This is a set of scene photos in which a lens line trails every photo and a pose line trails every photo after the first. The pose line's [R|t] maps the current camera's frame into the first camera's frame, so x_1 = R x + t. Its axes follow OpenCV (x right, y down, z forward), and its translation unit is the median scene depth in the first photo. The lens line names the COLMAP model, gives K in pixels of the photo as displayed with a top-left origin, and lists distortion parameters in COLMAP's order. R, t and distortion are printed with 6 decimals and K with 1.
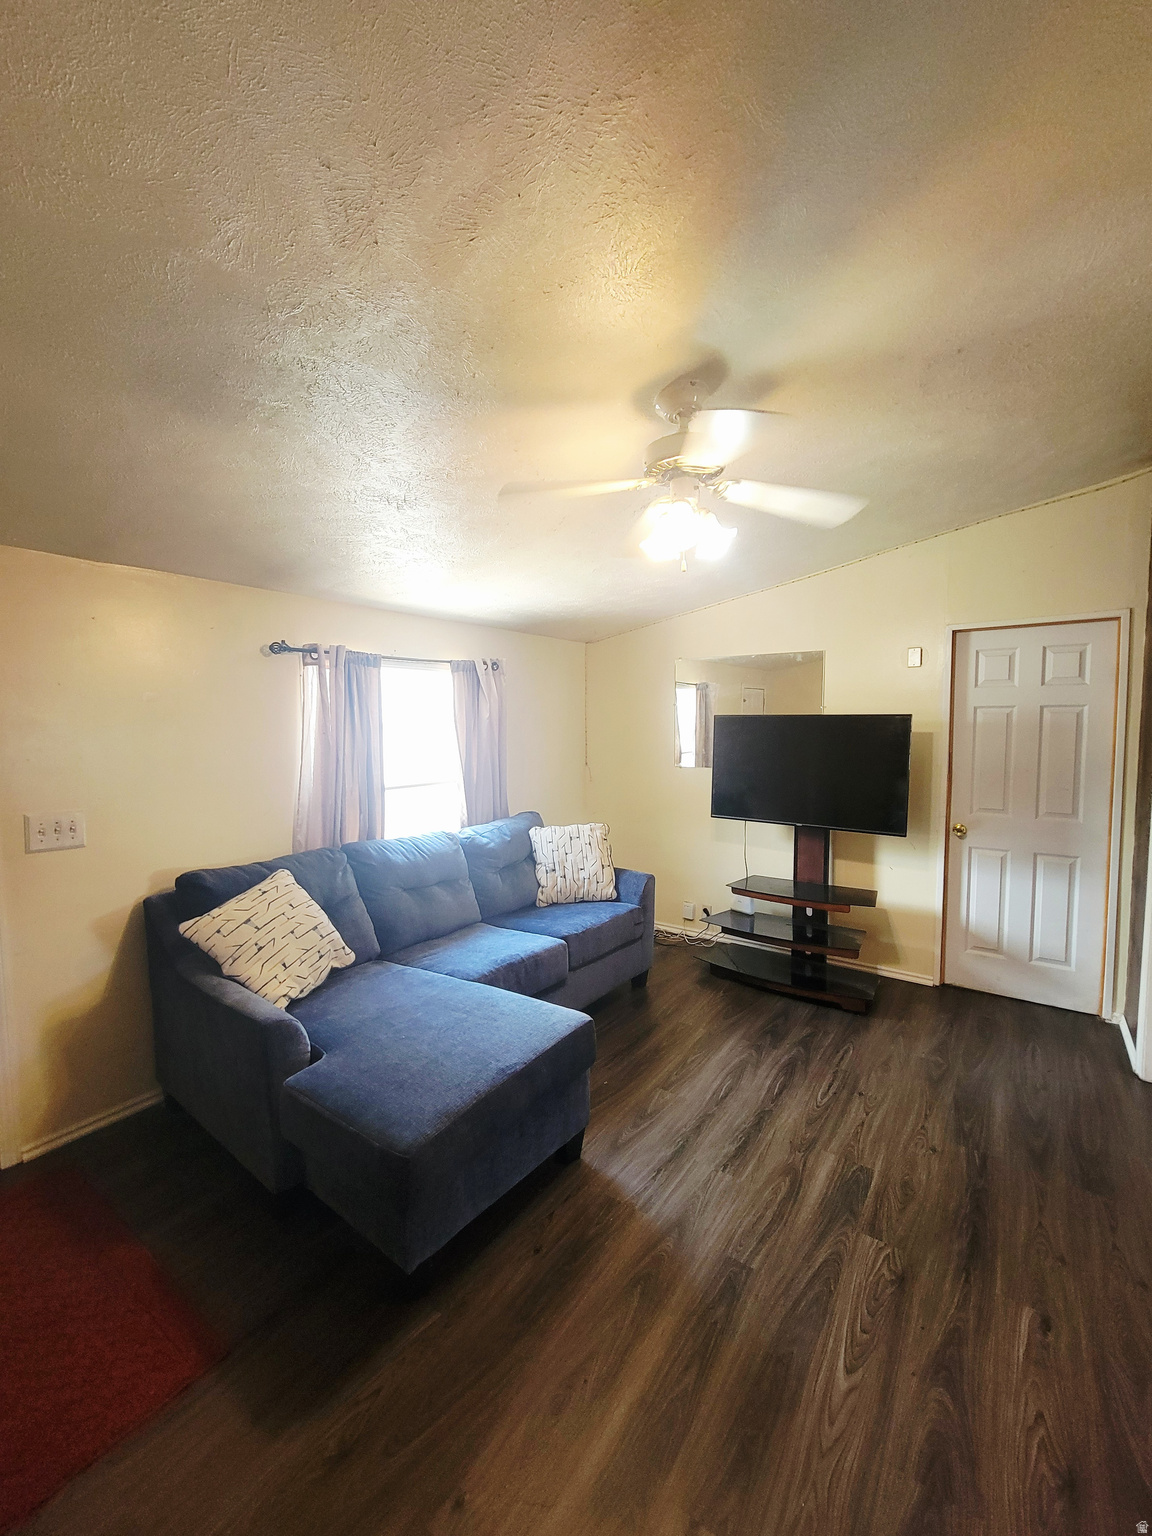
lens RADIAL K [[628.8, 0, 578.8], [0, 628.8, 768.8], [0, 0, 1]] dist [-0.005244, 0.002239]
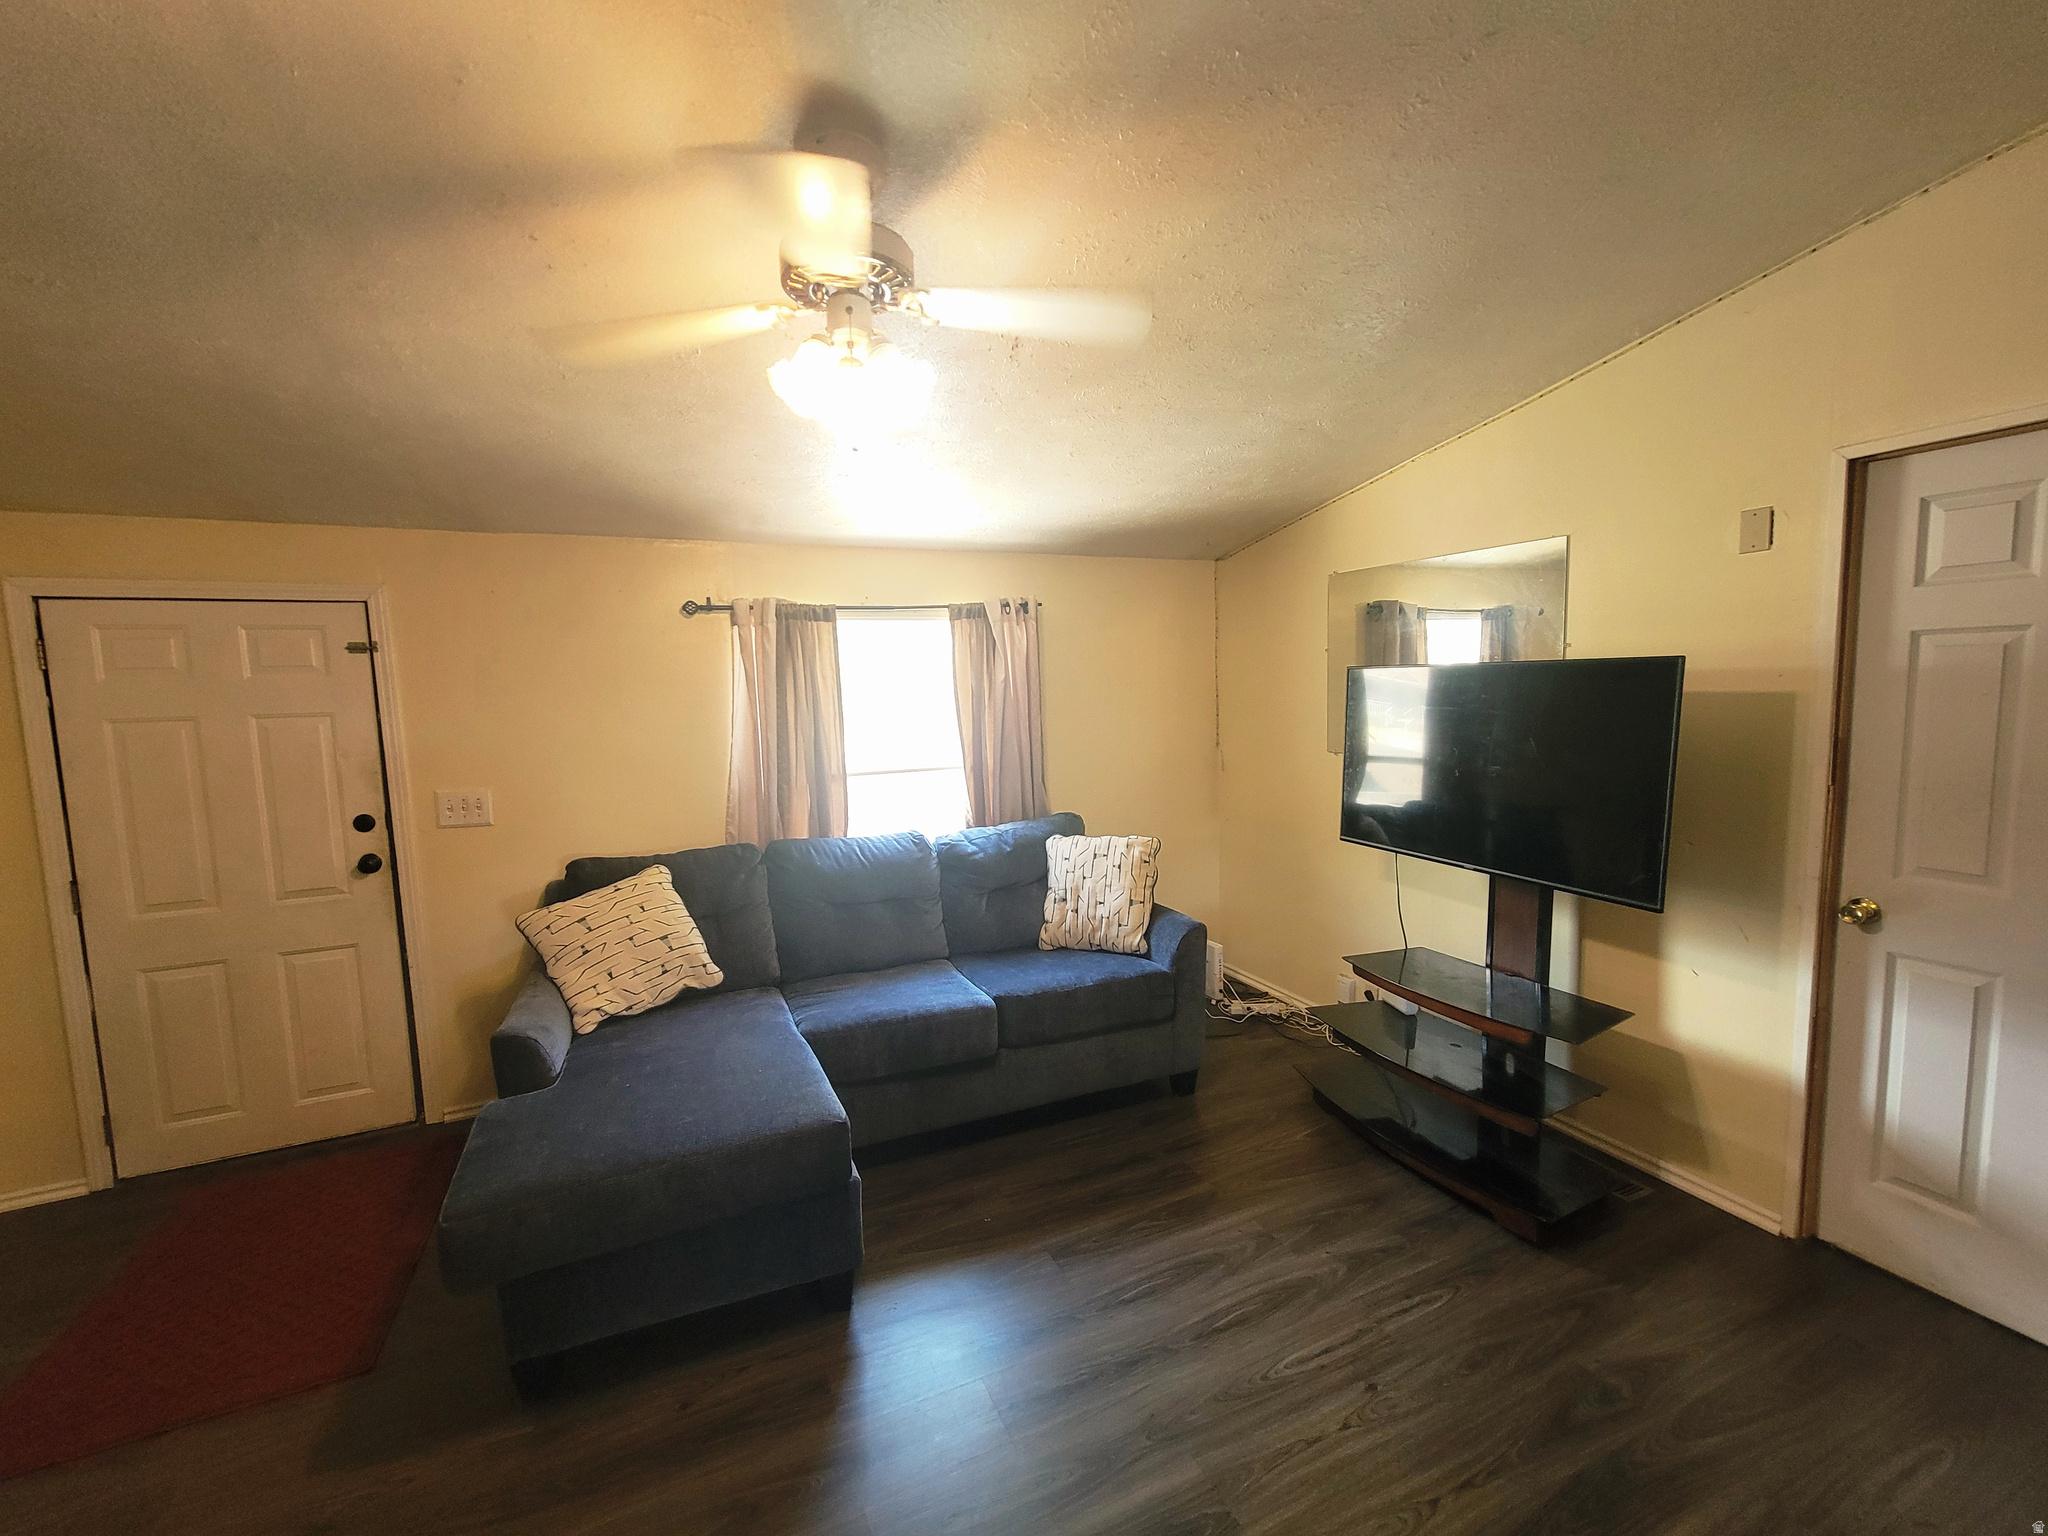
lens RADIAL K [[838.4, 0, 1022.5], [0, 838.4, 768.7], [0, 0, 1]] dist [-0.005244, 0.002239]
pose [[0.860406, 0.031620, -0.508627, 0.440603], [-0.014135, 0.999170, 0.038205, -0.020007], [0.509413, -0.025682, 0.860139, 0.212176]]
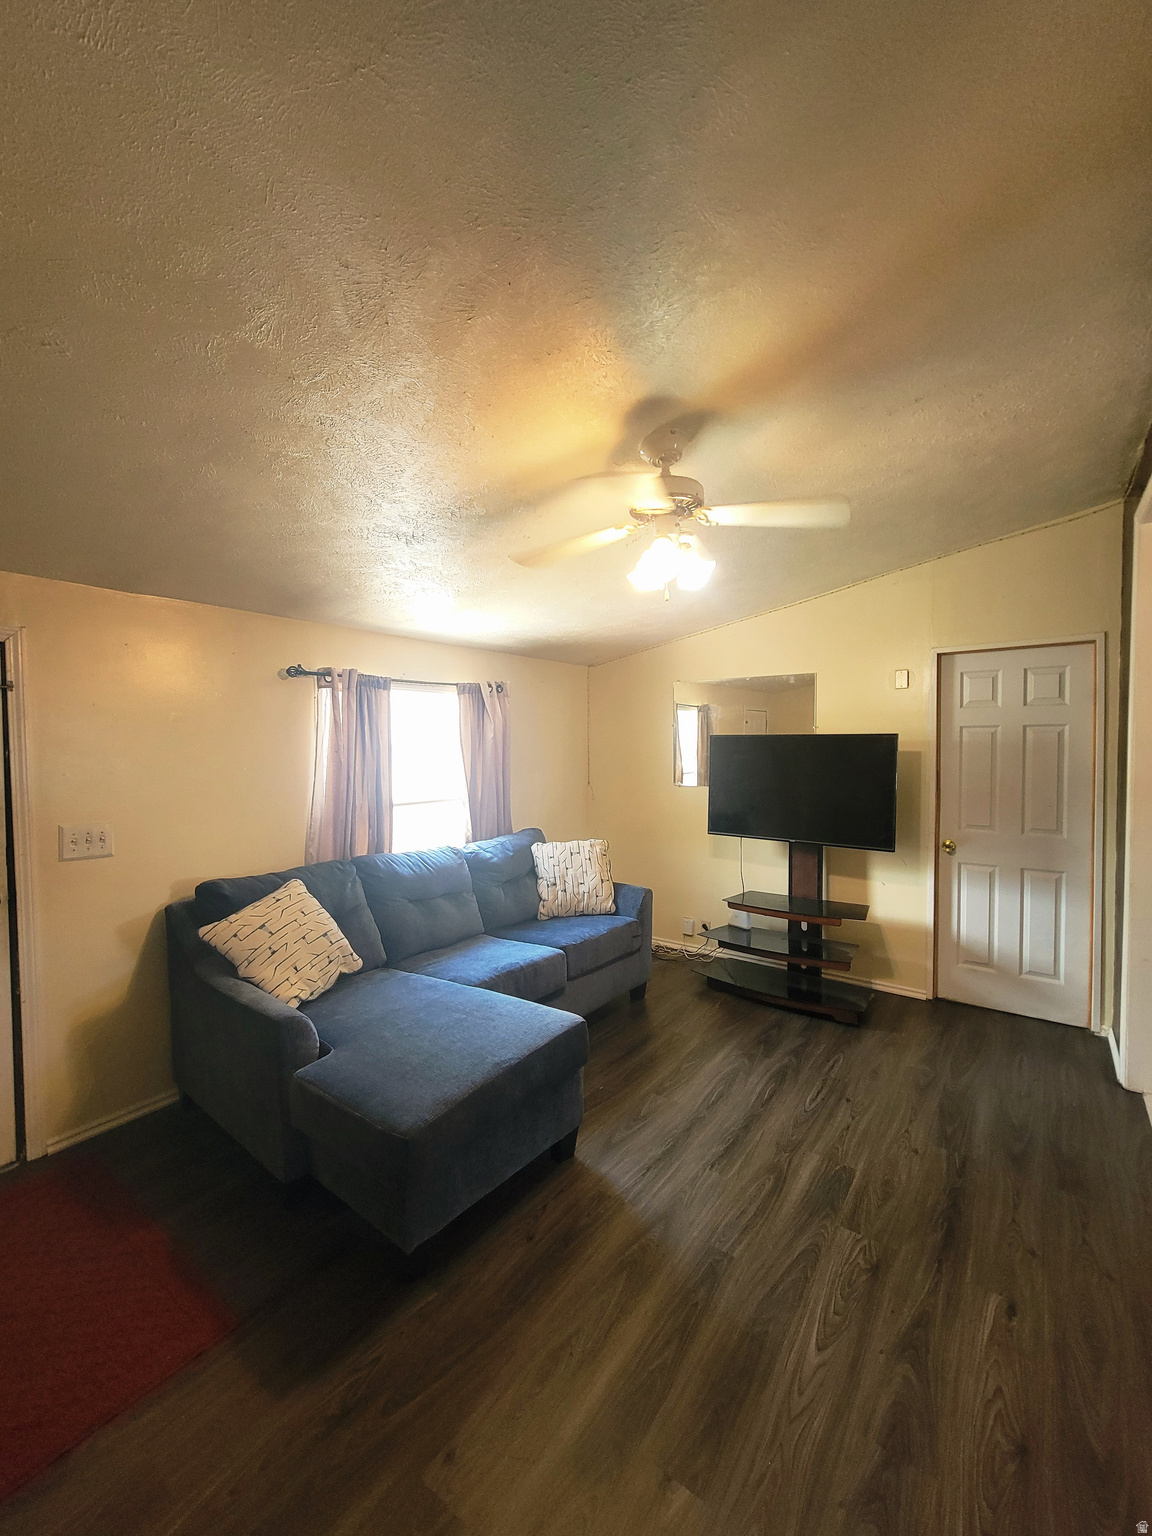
lens RADIAL K [[628.8, 0, 579.0], [0, 628.8, 768.9], [0, 0, 1]] dist [-0.005244, 0.002239]
pose [[0.999874, -0.000042, -0.015848, 0.019101], [-0.000530, 0.999349, -0.036076, 0.009723], [0.015840, 0.036080, 0.999223, -0.047013]]
